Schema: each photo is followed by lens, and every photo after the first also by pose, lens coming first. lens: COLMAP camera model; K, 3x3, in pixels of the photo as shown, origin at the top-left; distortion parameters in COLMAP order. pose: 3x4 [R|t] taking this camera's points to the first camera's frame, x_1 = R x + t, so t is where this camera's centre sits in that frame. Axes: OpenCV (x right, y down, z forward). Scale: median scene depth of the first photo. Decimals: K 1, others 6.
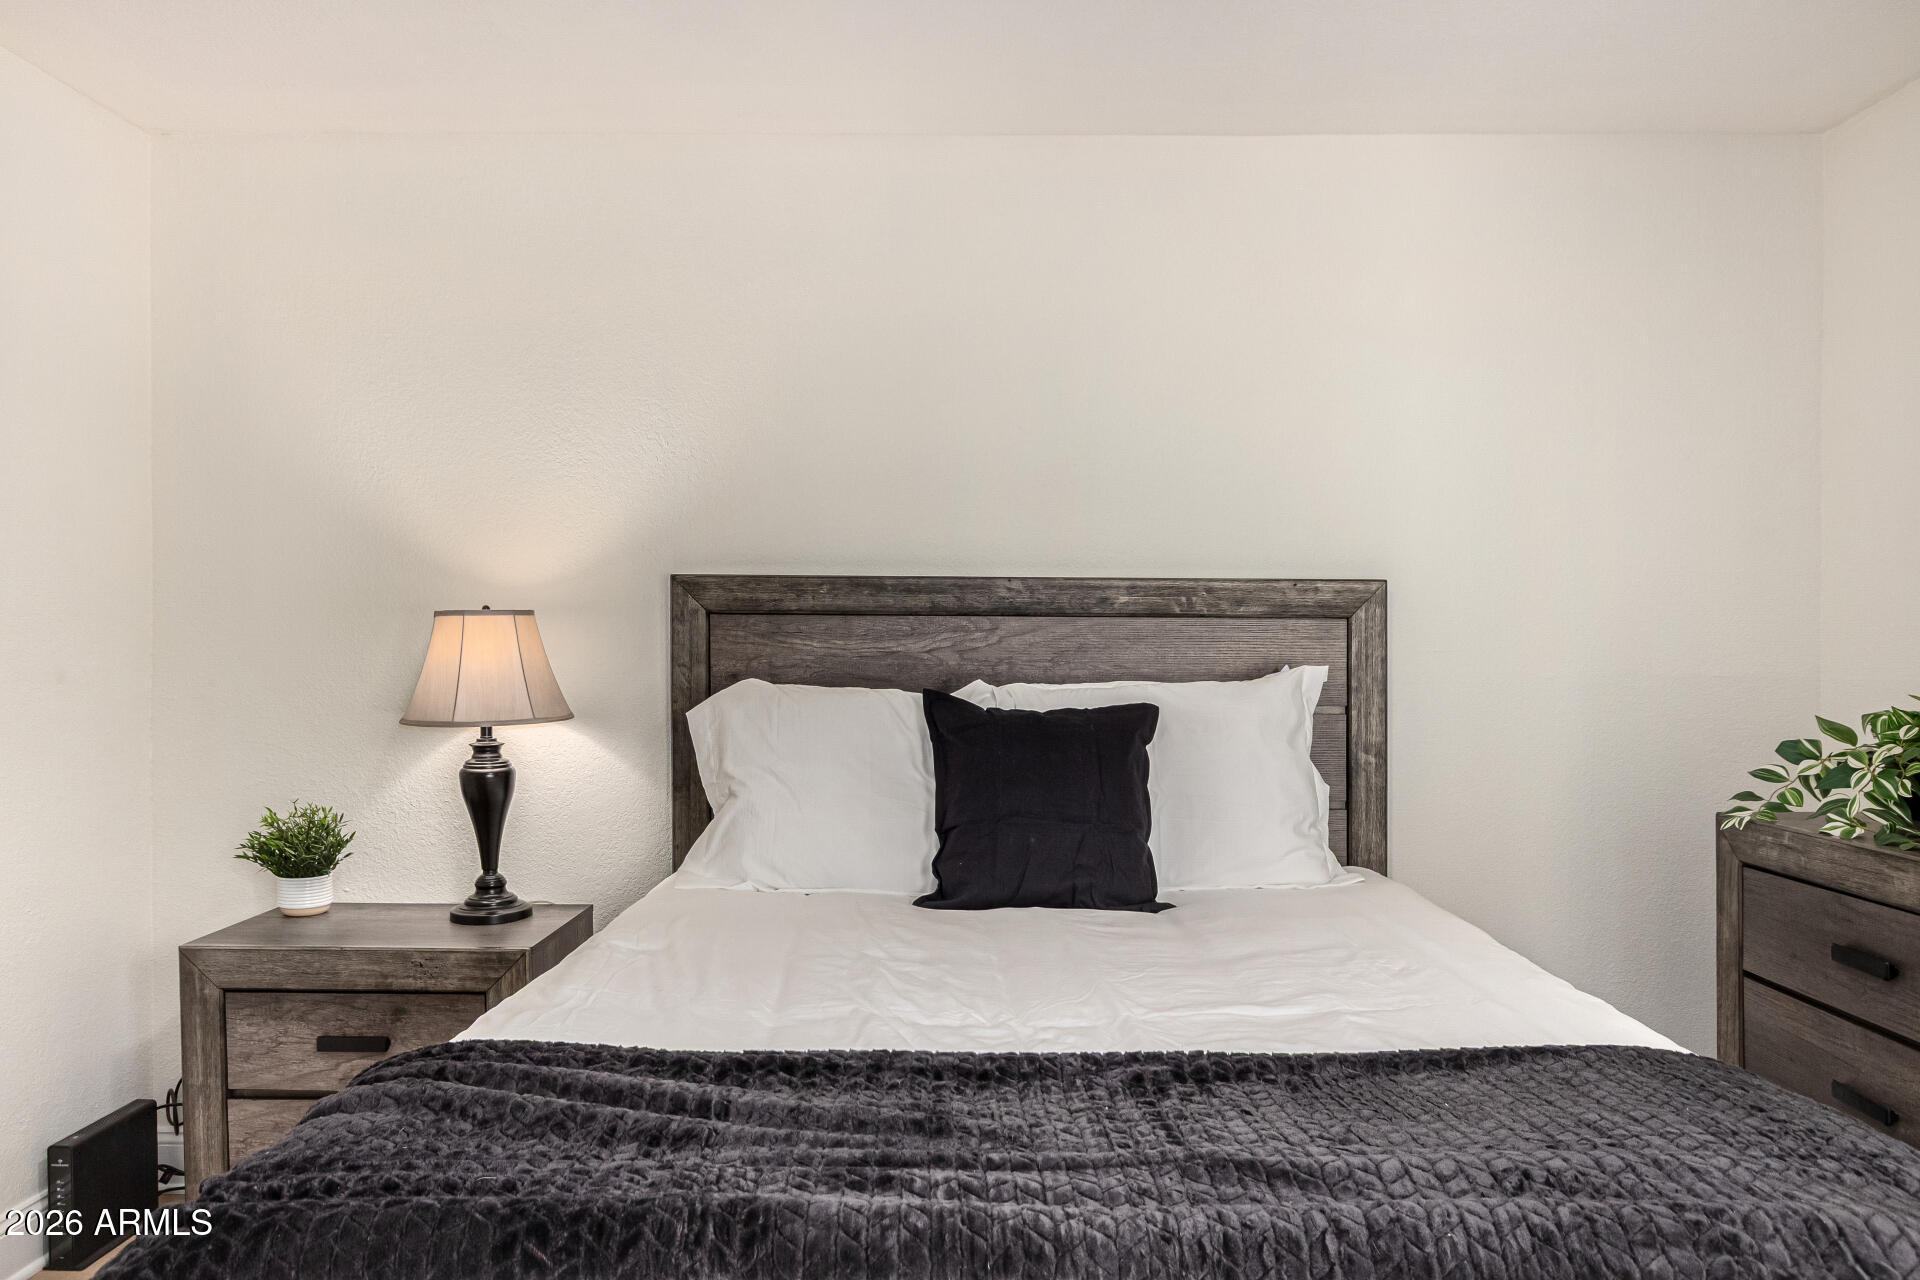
lens RADIAL K [[1325.1, 0, 960.2], [0, 1325.1, 644.2], [0, 0, 1]] dist [0.027390, -0.000314]
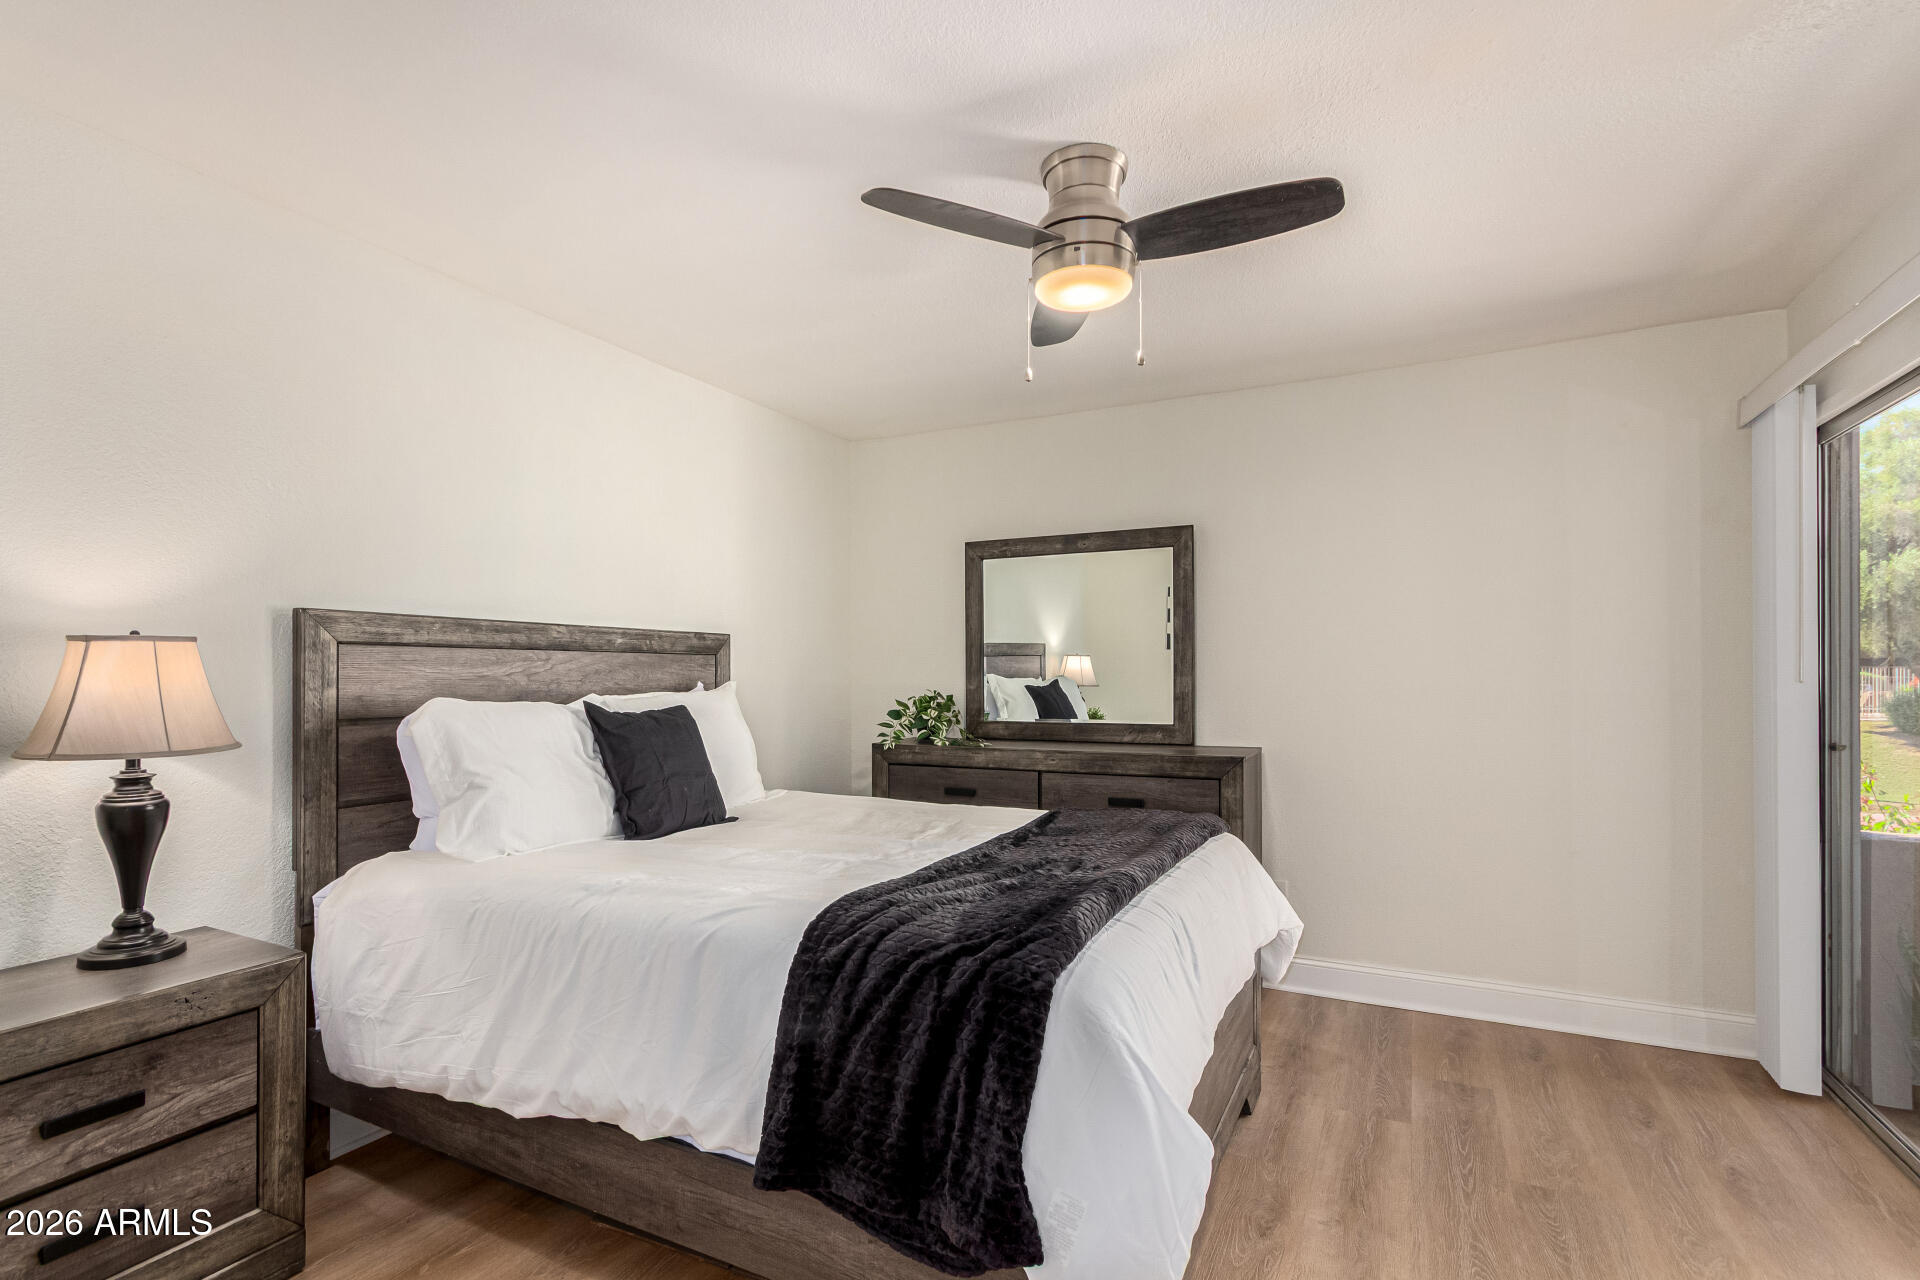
lens RADIAL K [[898.5, 0, 959.3], [0, 898.5, 660.8], [0, 0, 1]] dist [0.051211, 0.004189]
pose [[0.448984, 0.007090, 0.893512, -0.691474], [-0.003995, 0.999974, -0.005927, -0.005994], [-0.893531, -0.000909, 0.449001, 0.167256]]
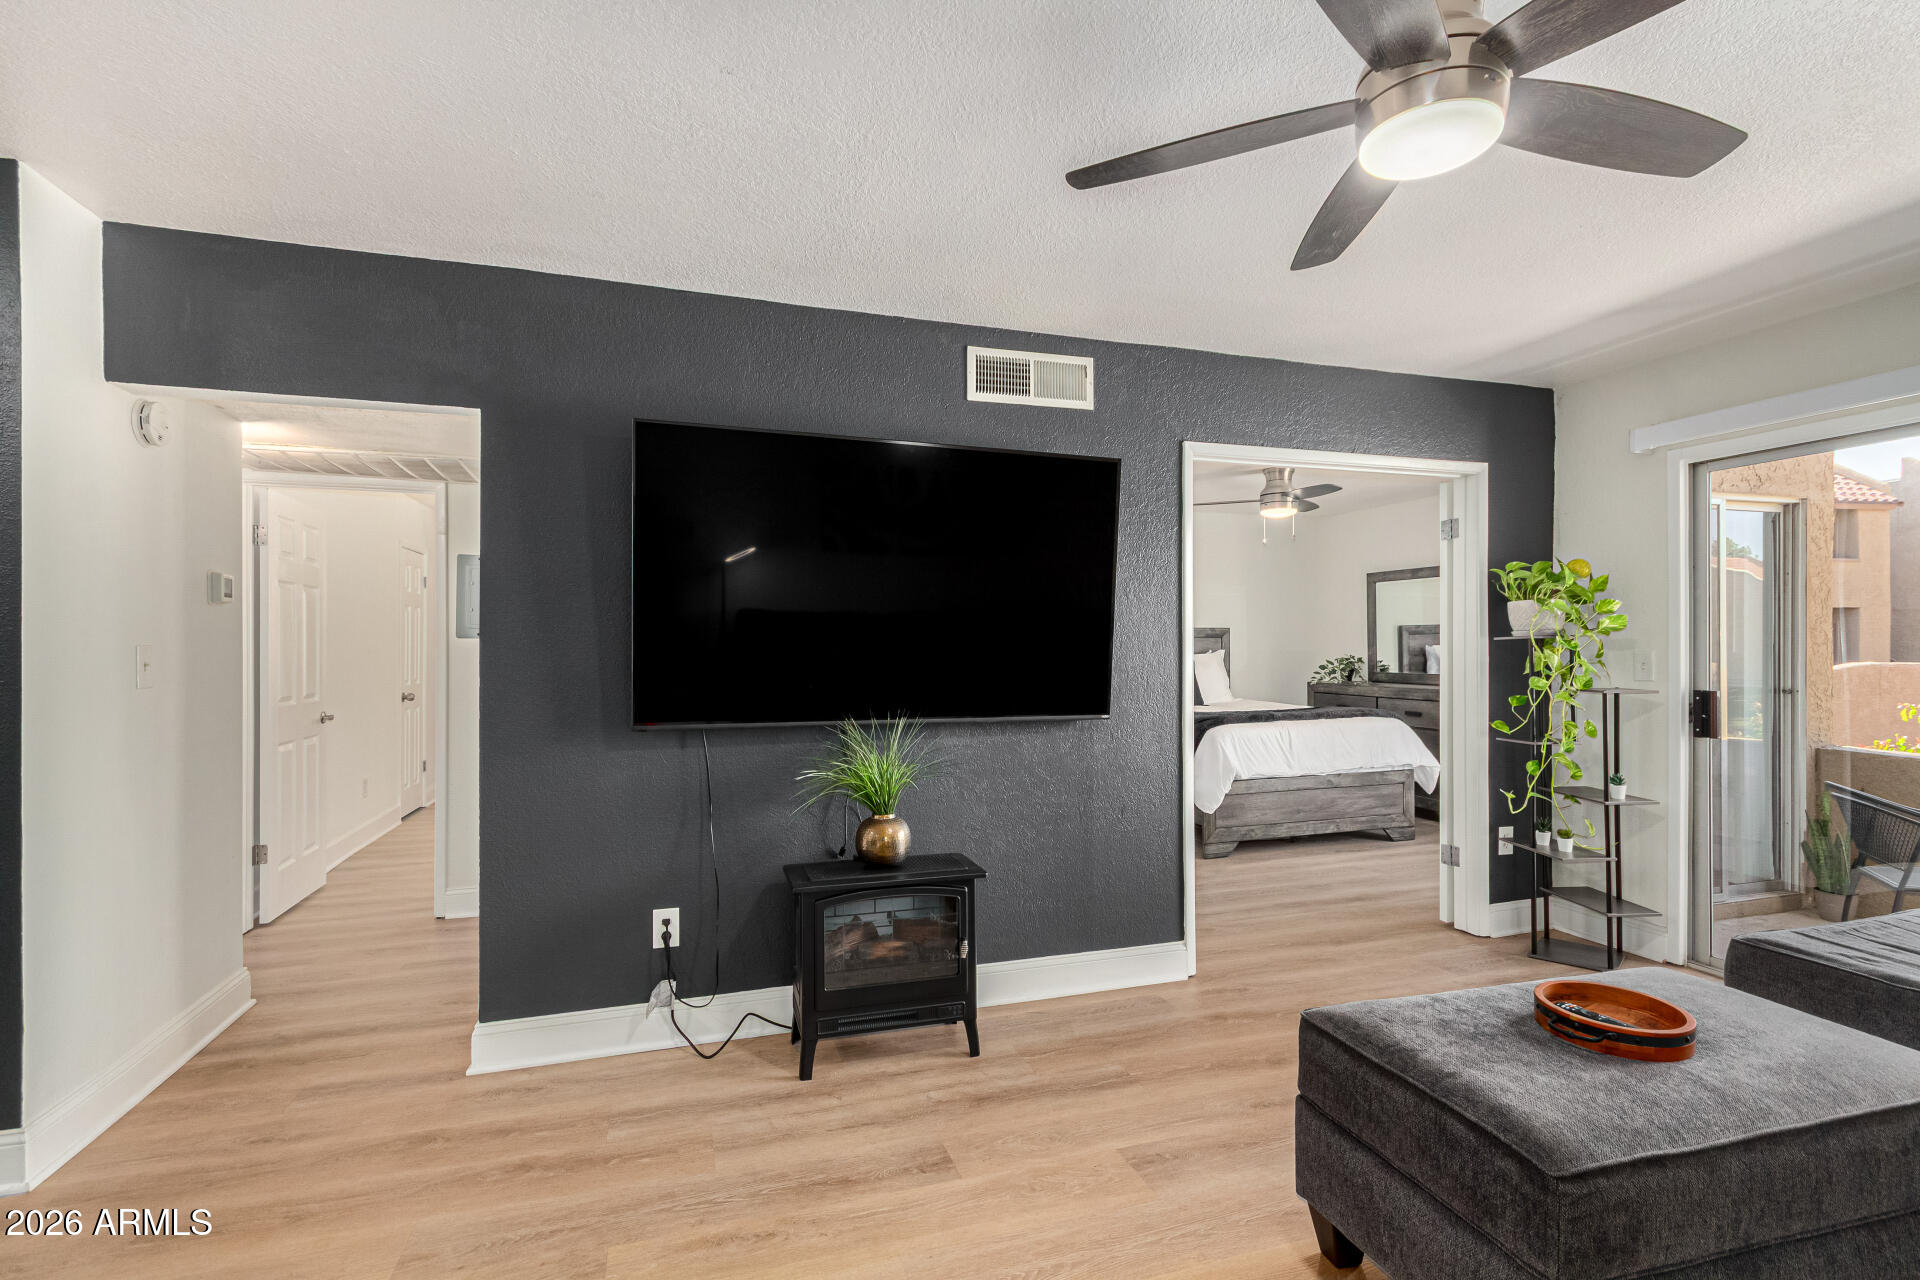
lens RADIAL K [[898.5, 0, 956.9], [0, 898.5, 639.7], [0, 0, 1]] dist [0.051211, 0.004189]
pose [[0.954543, -0.006647, 0.298000, -1.356444], [0.005670, 0.999975, 0.004144, -0.030685], [-0.298020, -0.002266, 0.954557, -1.436916]]
